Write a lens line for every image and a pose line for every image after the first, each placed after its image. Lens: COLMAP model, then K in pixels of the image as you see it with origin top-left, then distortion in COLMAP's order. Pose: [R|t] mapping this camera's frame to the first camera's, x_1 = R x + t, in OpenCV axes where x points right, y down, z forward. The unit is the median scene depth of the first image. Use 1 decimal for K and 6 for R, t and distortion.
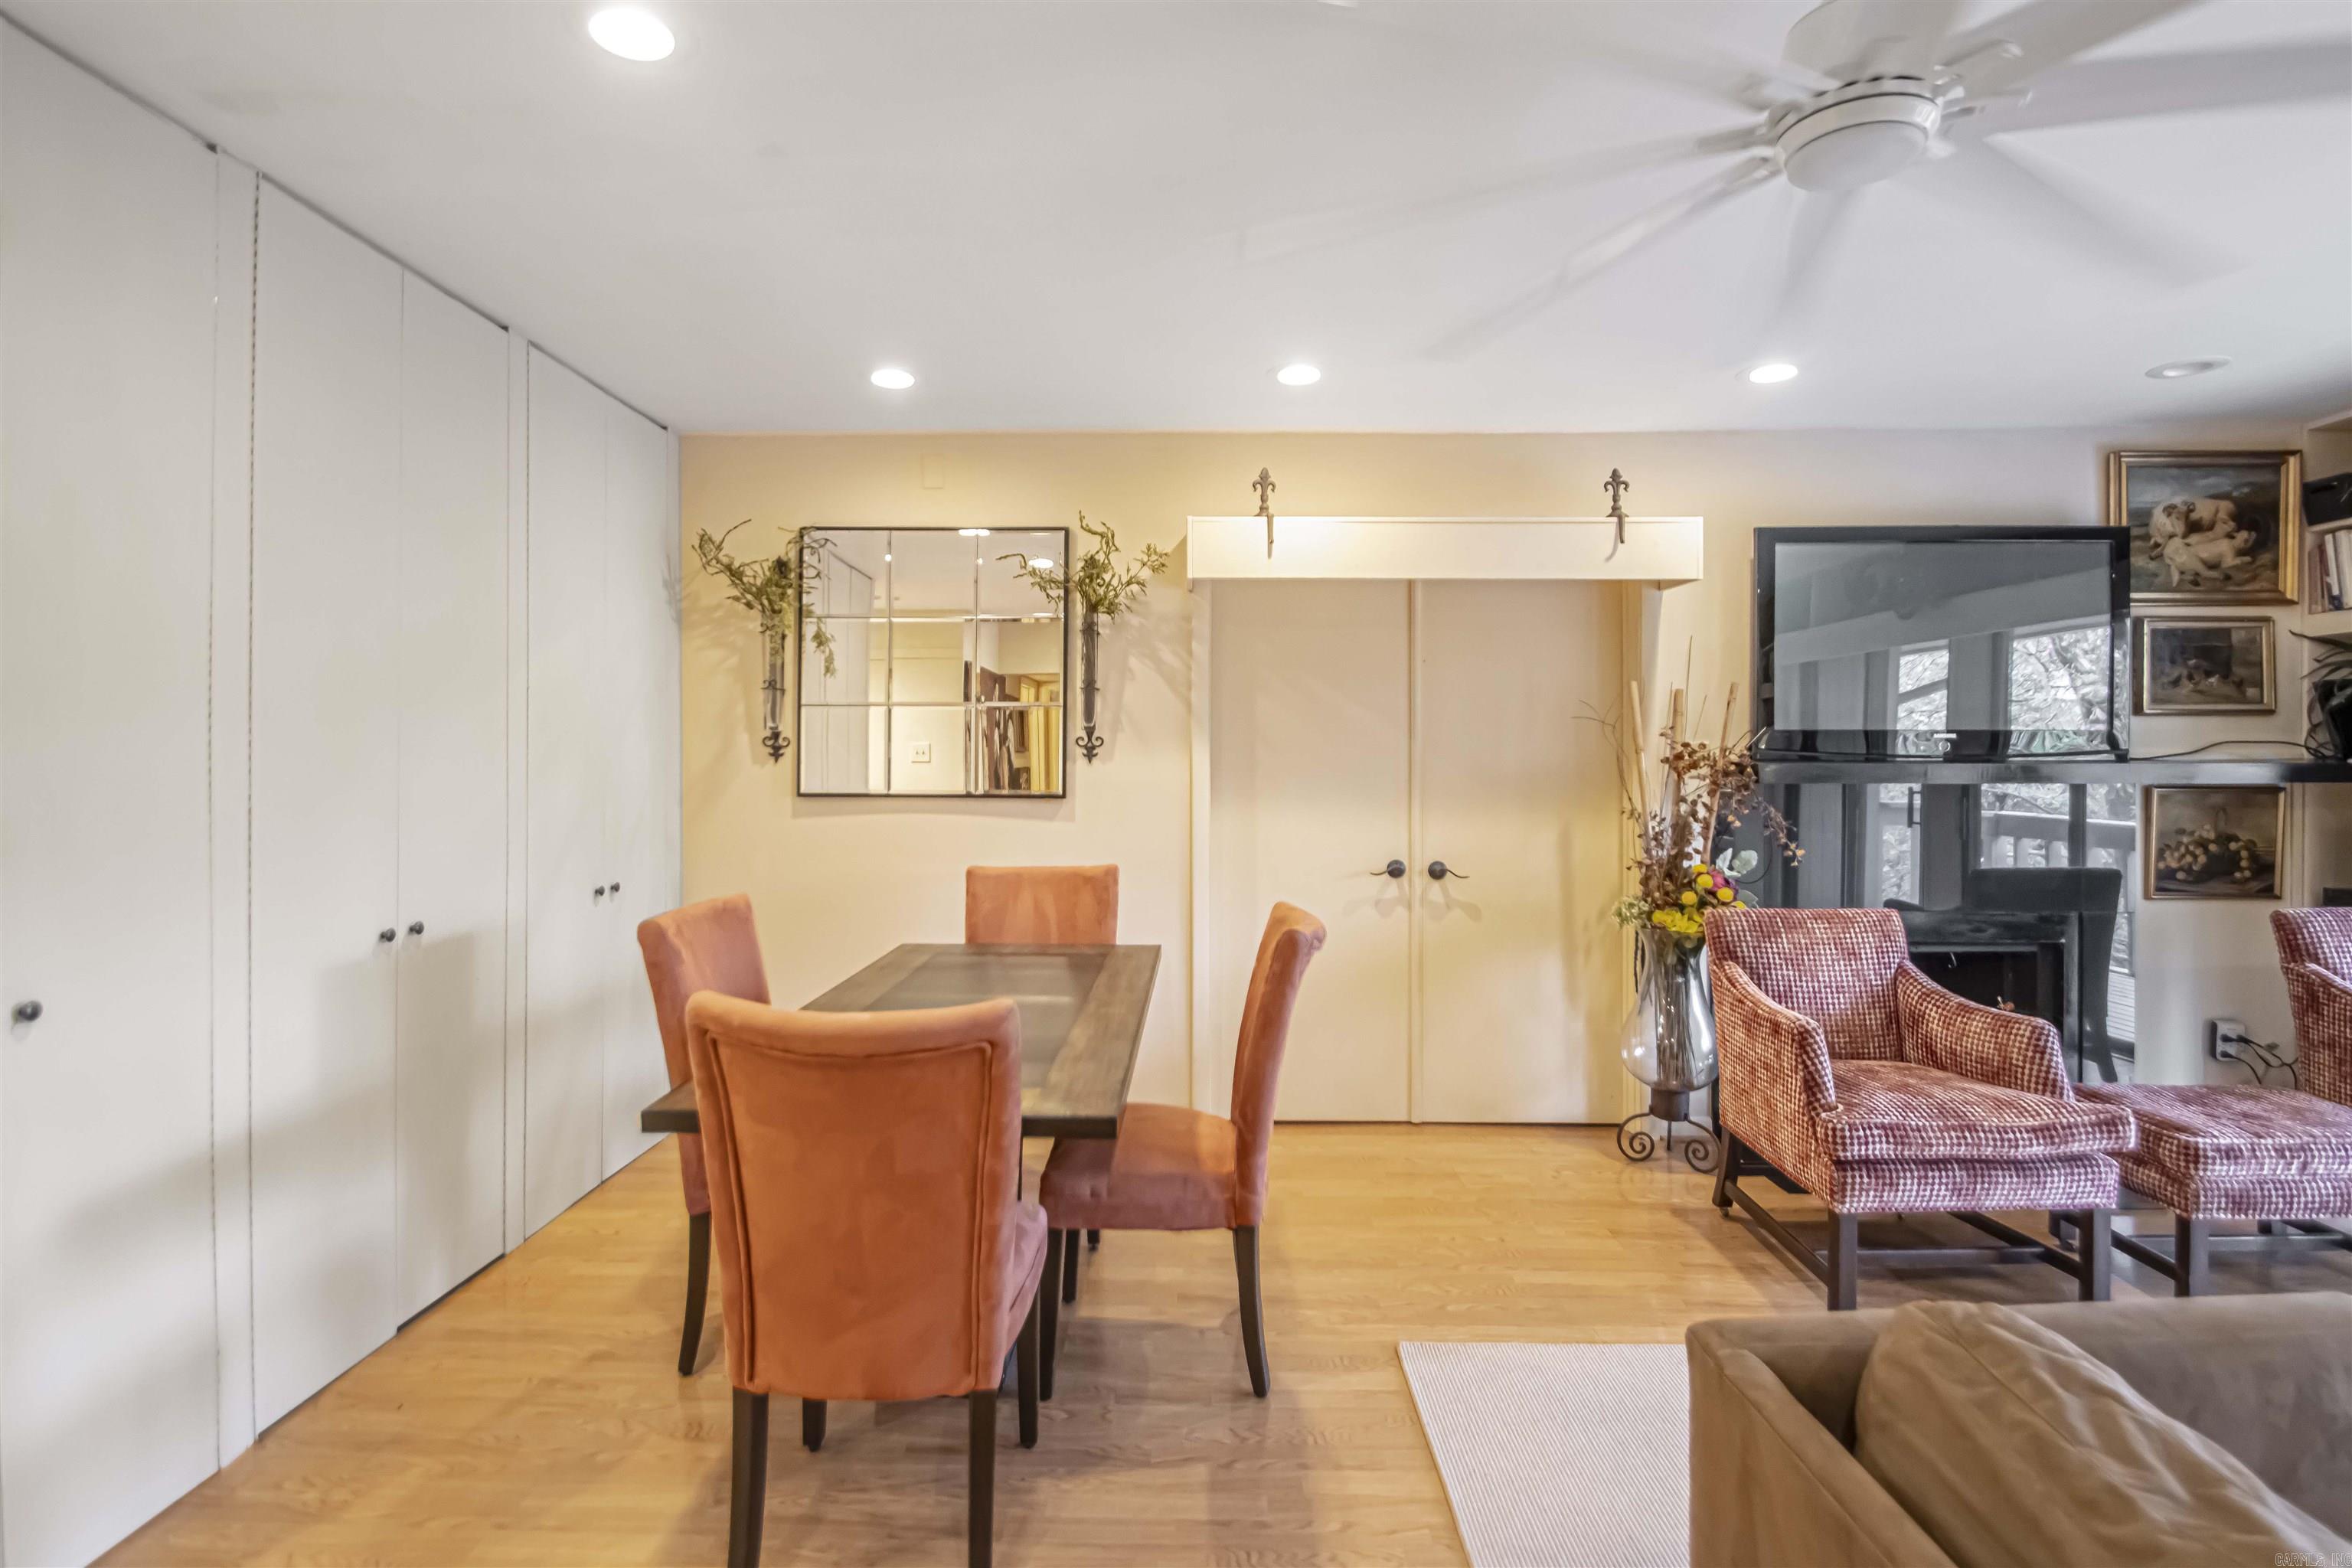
lens RADIAL K [[1126.0, 0, 1182.9], [0, 1126.0, 743.4], [0, 0, 1]] dist [0.028634, -0.023269]
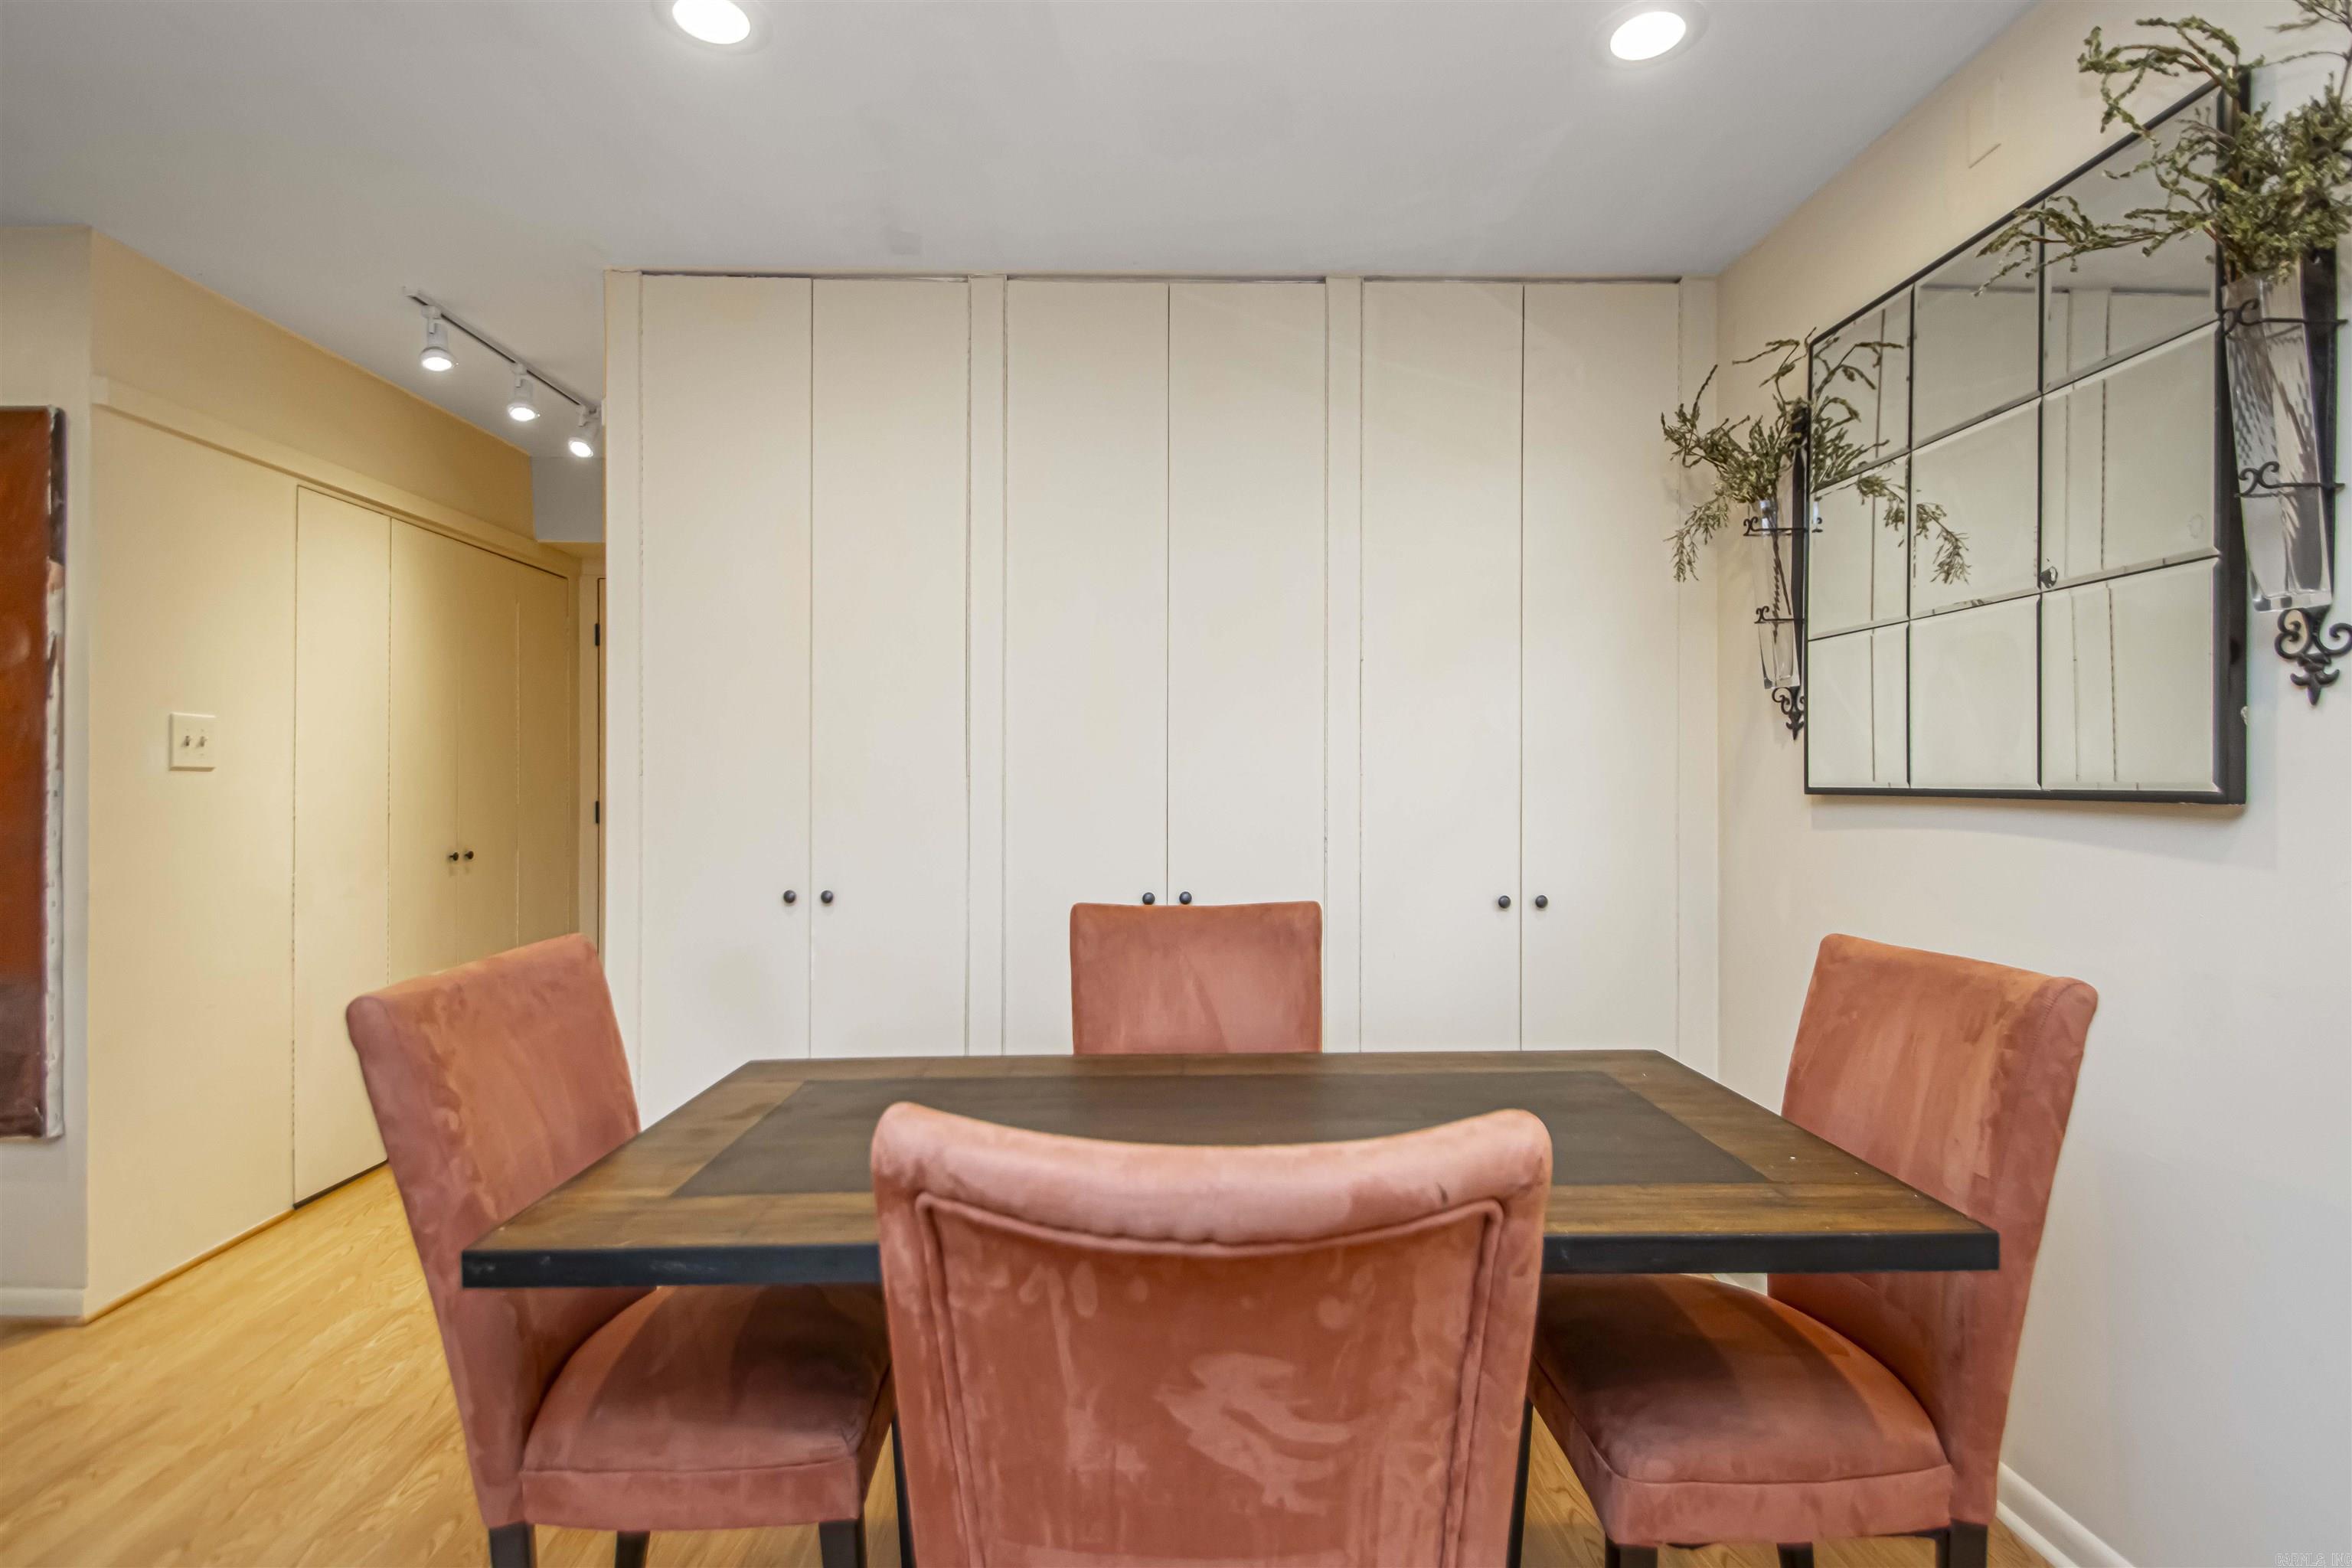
lens RADIAL K [[1107.2, 0, 1185.0], [0, 1107.2, 779.3], [0, 0, 1]] dist [0.036350, -0.024427]
pose [[0.057043, -0.001194, -0.998371, 0.248806], [0.030564, 0.999533, 0.000551, 0.031072], [0.997904, -0.030546, 0.057053, 0.669017]]
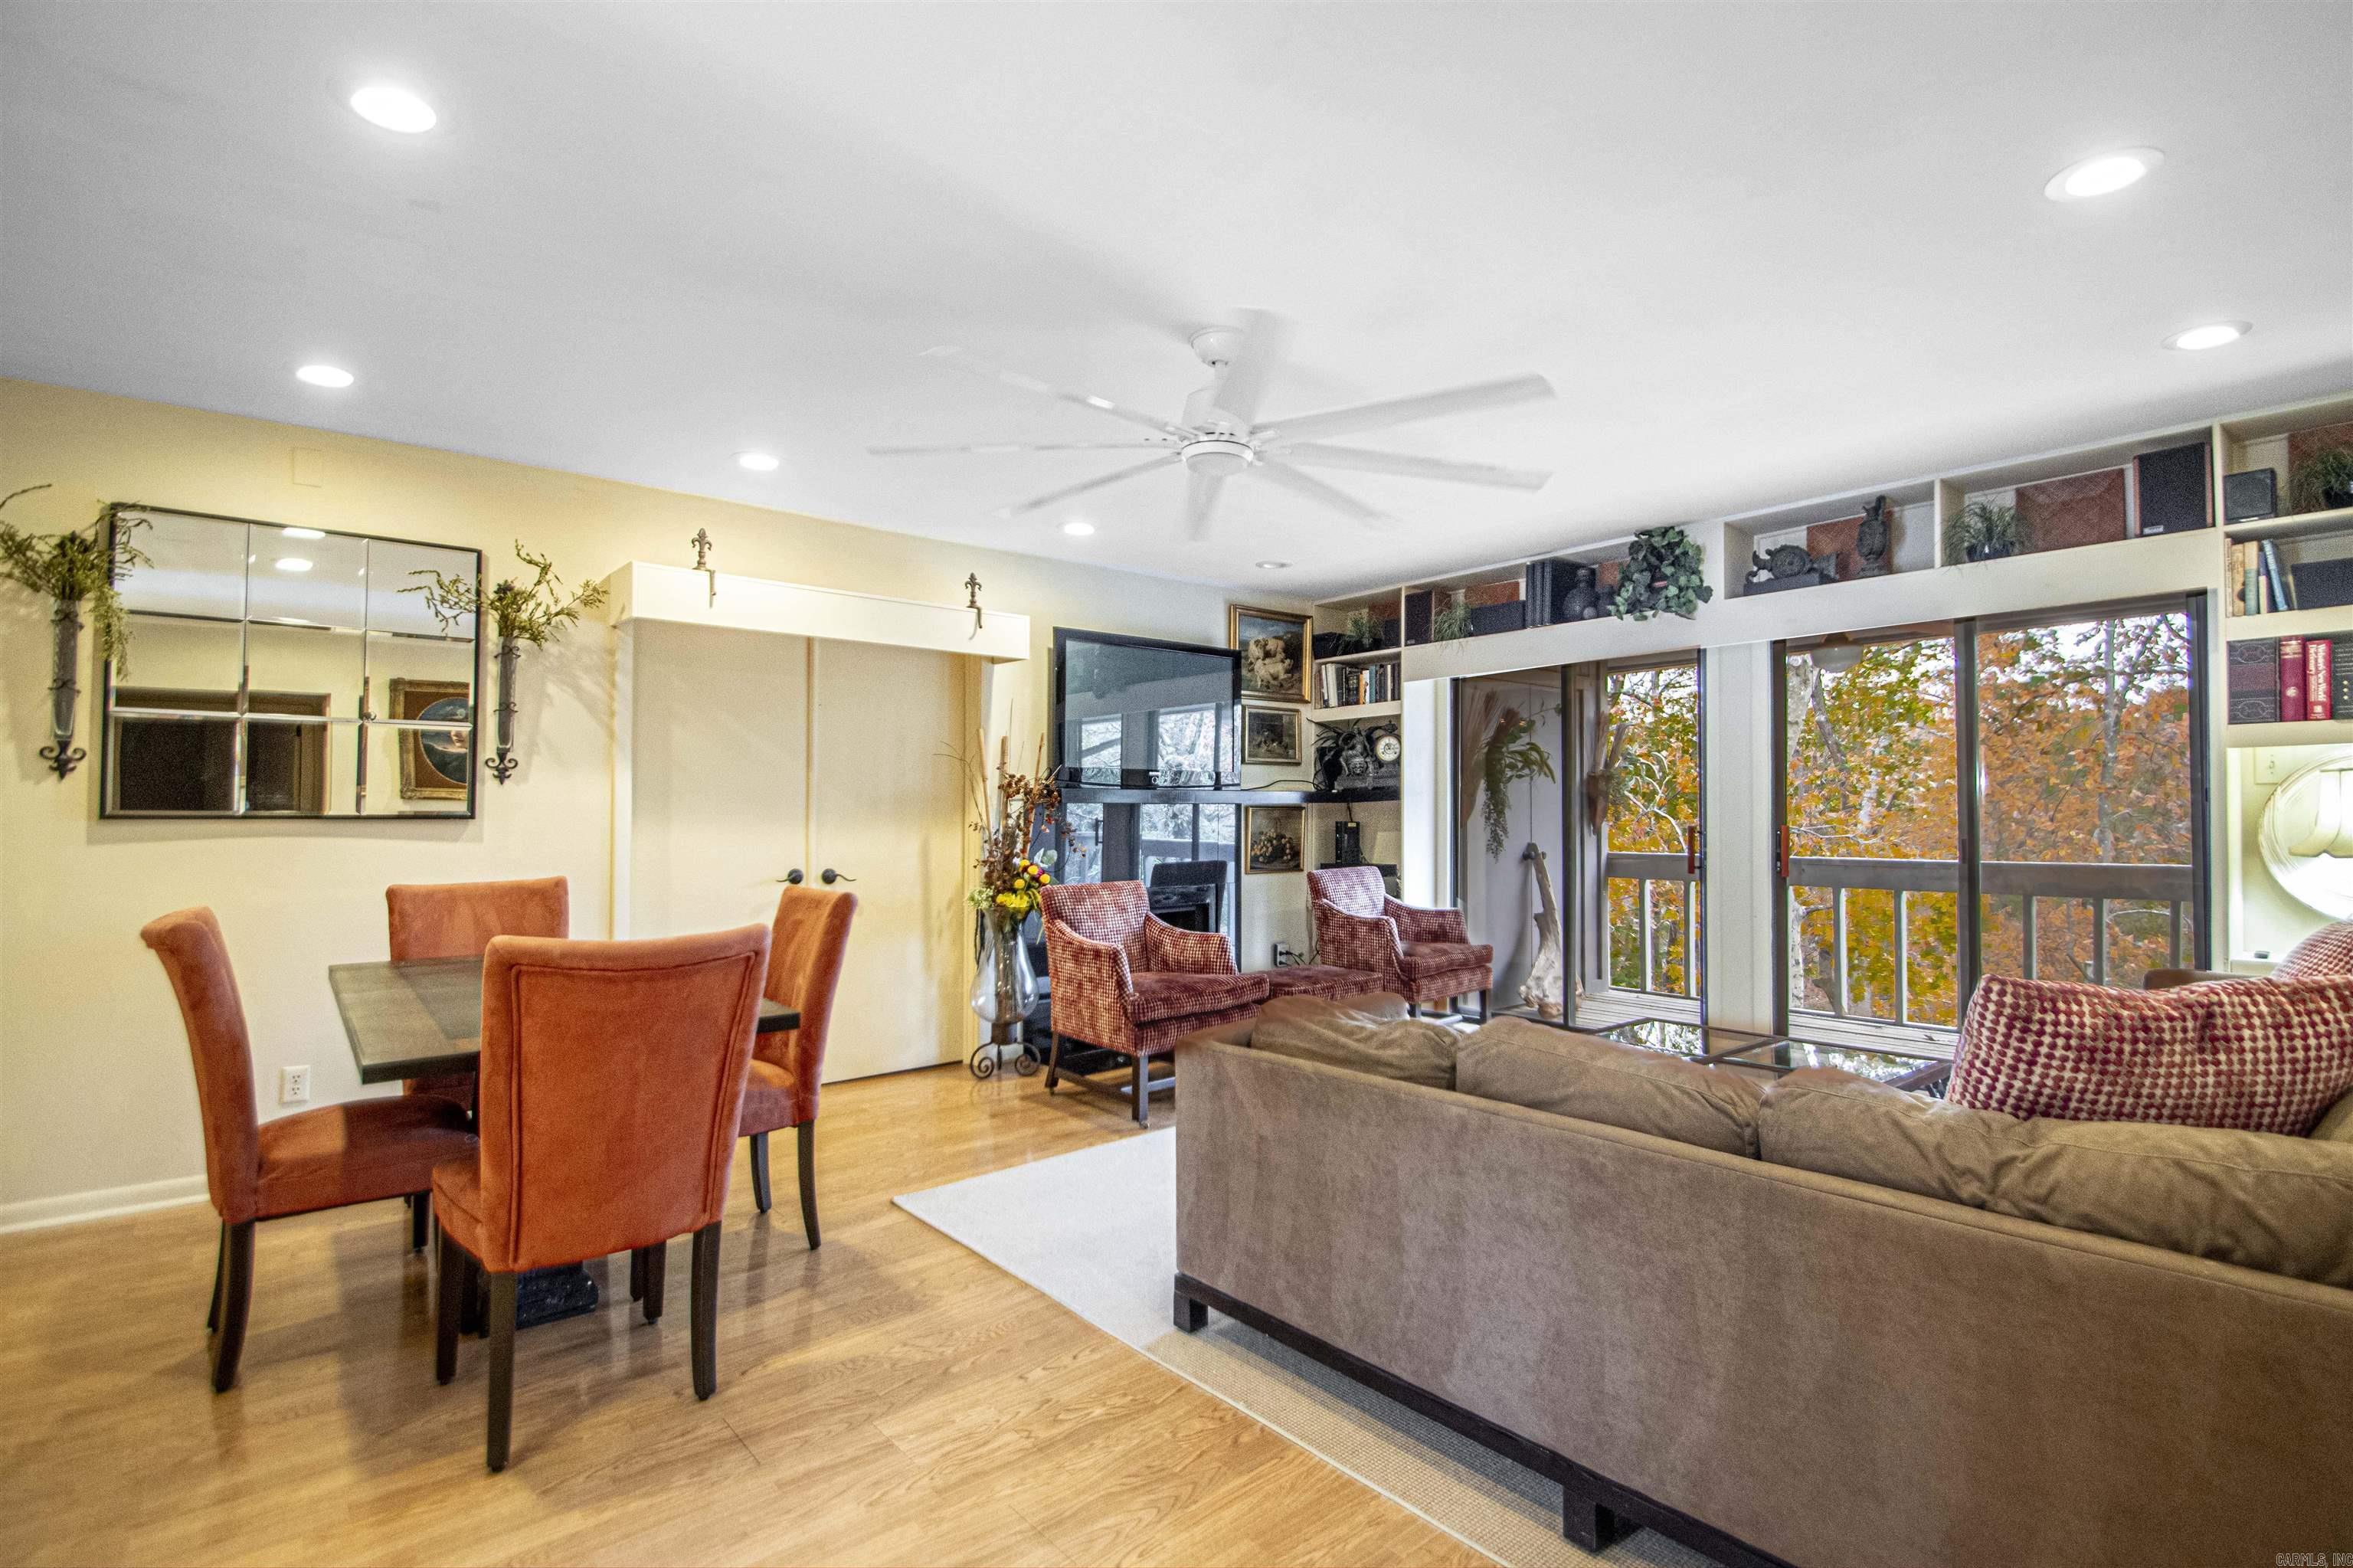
lens RADIAL K [[1107.7, 0, 1185.5], [0, 1107.7, 779.3], [0, 0, 1]] dist [0.036350, -0.024427]
pose [[0.753941, 0.016951, 0.656724, -0.294146], [-0.005244, 0.999790, -0.019786, 0.030986], [-0.656922, 0.011474, 0.753871, -0.174164]]
